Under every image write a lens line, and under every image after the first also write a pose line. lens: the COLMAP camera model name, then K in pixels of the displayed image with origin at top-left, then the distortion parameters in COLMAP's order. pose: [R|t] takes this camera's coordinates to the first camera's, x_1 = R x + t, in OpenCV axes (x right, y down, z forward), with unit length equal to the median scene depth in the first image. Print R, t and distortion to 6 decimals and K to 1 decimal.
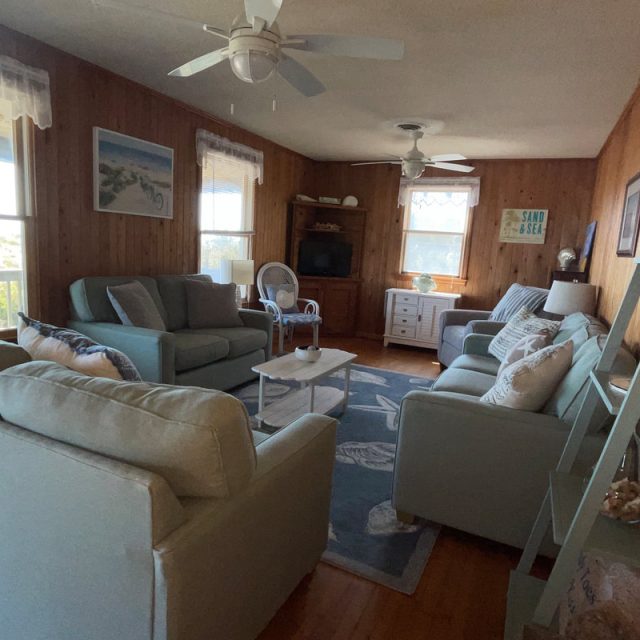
lens RADIAL K [[454.8, 0, 315.6], [0, 454.8, 326.9], [0, 0, 1]] dist [0.002134, -0.019204]
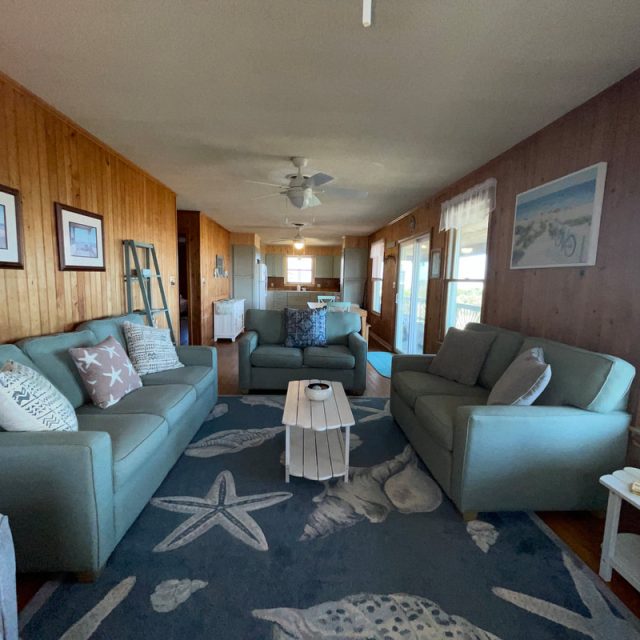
lens RADIAL K [[349.9, 0, 319.5], [0, 349.9, 319.0], [0, 0, 1]] dist [-0.003698, 0.003862]
pose [[-0.872404, -0.027258, -0.488025, 0.212391], [-0.162109, 0.958067, 0.236278, -0.162706], [0.461120, 0.285243, -0.840241, 0.946590]]
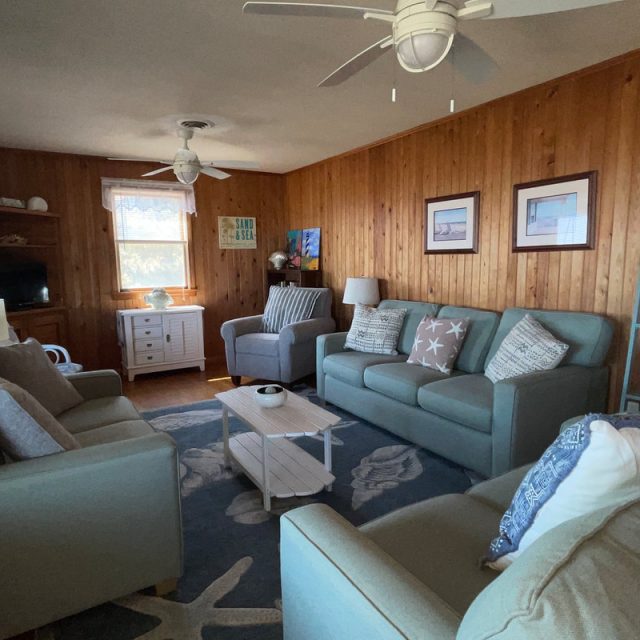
lens RADIAL K [[454.8, 0, 315.8], [0, 454.8, 328.7], [0, 0, 1]] dist [0.002134, -0.019204]
pose [[0.542069, -0.193451, 0.817764, -0.361215], [0.196771, 0.975307, 0.100286, -0.074275], [-0.816972, 0.106551, 0.566749, 0.274964]]
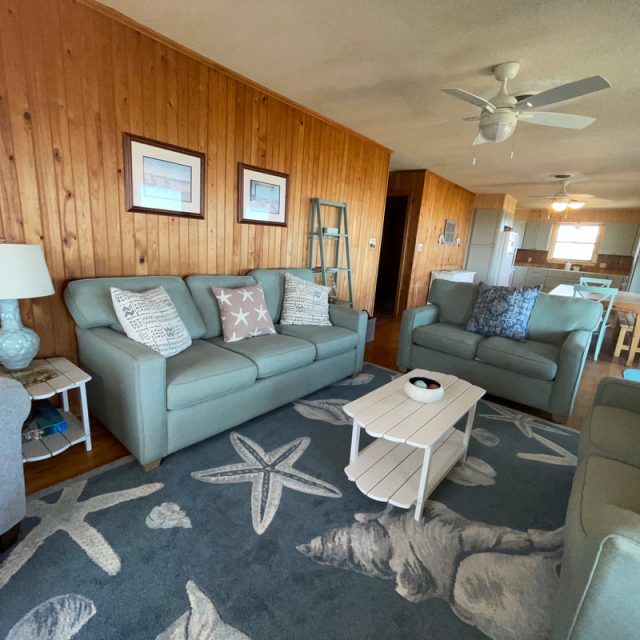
lens RADIAL K [[349.9, 0, 315.7], [0, 349.9, 320.4], [0, 0, 1]] dist [-0.003698, 0.003862]
pose [[-0.959915, -0.182999, 0.212309, 0.030586], [-0.083704, 0.910049, 0.405962, -0.152981], [-0.267502, 0.371917, -0.888887, 0.893531]]
